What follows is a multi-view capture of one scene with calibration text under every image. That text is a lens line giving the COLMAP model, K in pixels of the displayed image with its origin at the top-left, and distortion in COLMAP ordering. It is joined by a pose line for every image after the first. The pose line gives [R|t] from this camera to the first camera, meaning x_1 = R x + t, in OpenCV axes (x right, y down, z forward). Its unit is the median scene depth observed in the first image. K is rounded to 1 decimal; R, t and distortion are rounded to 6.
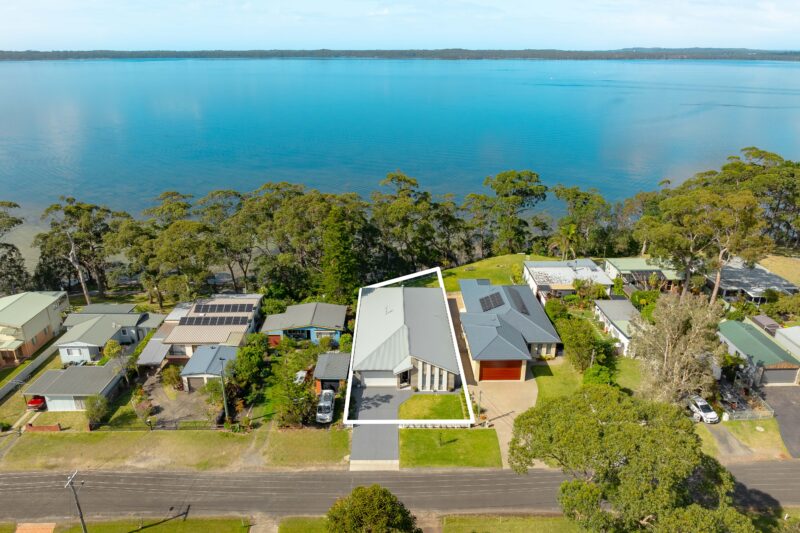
lens RADIAL K [[564.5, 0, 400.0], [0, 564.5, 266.5], [0, 0, 1]] dist [-0.014950, 0.001979]
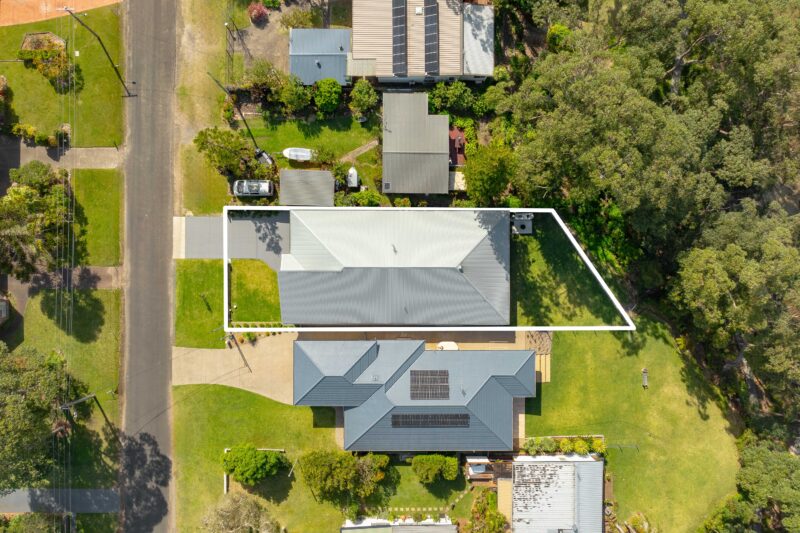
lens RADIAL K [[564.5, 0, 400.0], [0, 564.5, 266.5], [0, 0, 1]] dist [-0.014950, 0.001979]
pose [[-0.017464, 0.999846, 0.001720, 0.004433], [-0.368023, -0.008028, 0.929782, -0.811320], [0.929653, 0.015605, 0.368106, 0.889526]]
